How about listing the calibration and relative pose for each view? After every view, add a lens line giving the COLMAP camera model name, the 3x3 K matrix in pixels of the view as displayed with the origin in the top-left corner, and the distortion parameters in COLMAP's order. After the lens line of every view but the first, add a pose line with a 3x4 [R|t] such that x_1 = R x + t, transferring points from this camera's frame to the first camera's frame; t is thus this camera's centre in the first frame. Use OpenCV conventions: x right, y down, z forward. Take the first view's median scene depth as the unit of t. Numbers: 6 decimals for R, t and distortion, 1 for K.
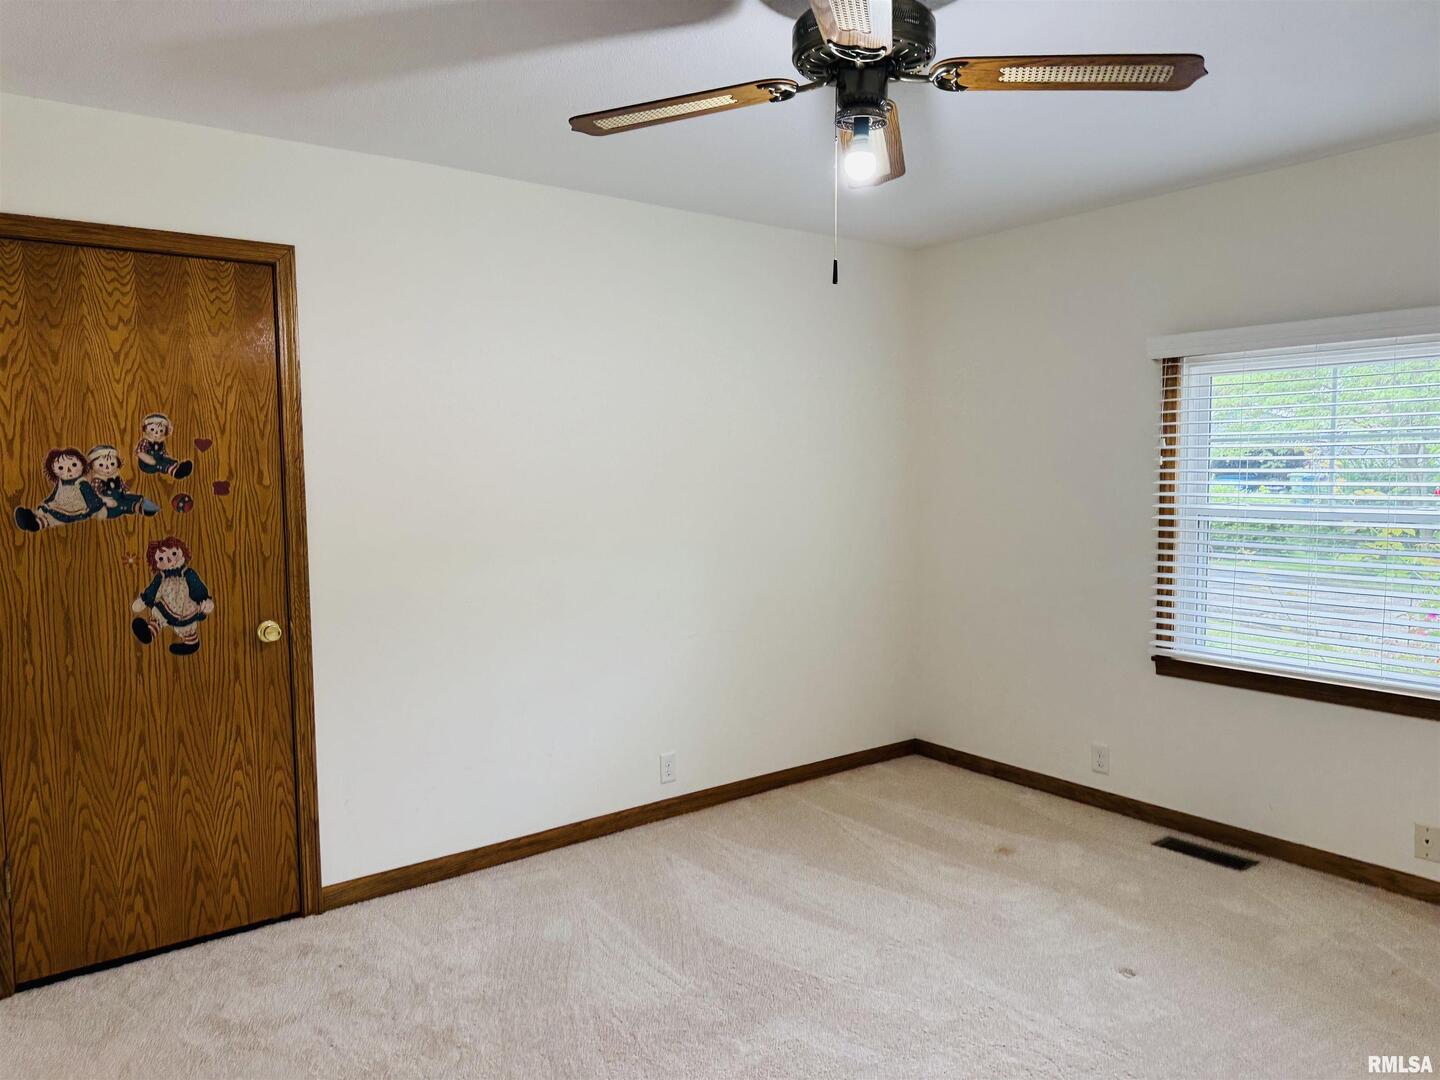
lens RADIAL K [[1014.1, 0, 713.9], [0, 1014.1, 541.0], [0, 0, 1]] dist [0.019400, -0.027315]
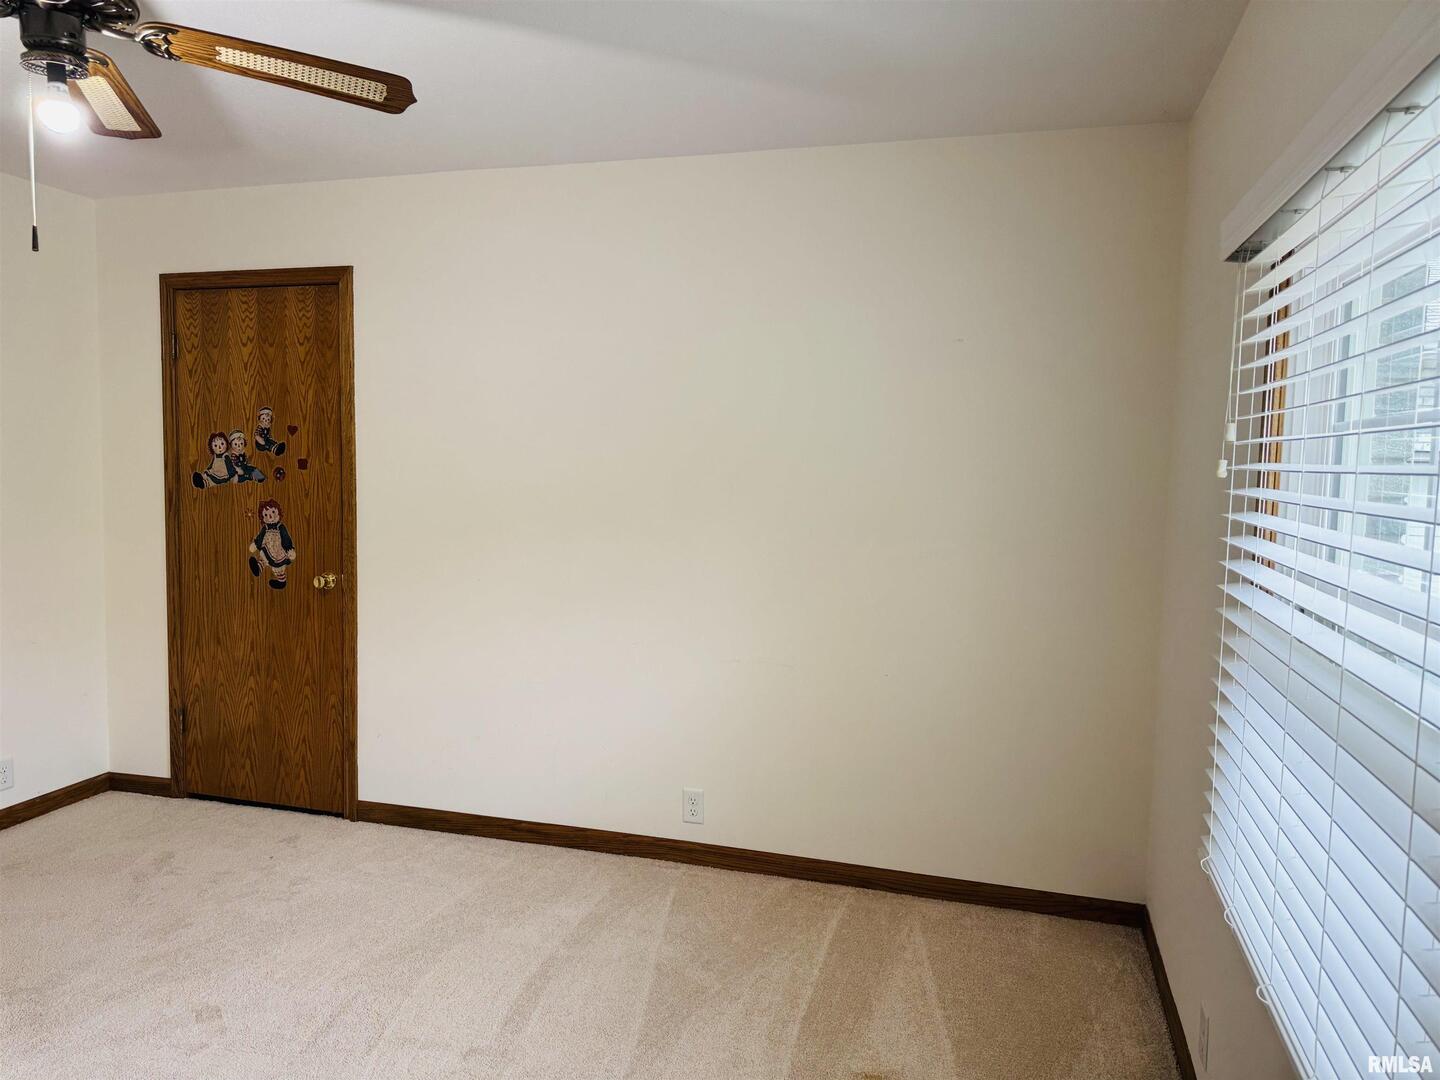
lens RADIAL K [[1014.1, 0, 710.7], [0, 1014.1, 534.9], [0, 0, 1]] dist [0.019400, -0.027315]
pose [[0.594848, 0.083706, -0.799468, 0.877957], [-0.084930, 0.995541, 0.041042, -0.061095], [0.799339, 0.043485, 0.599305, 0.665249]]
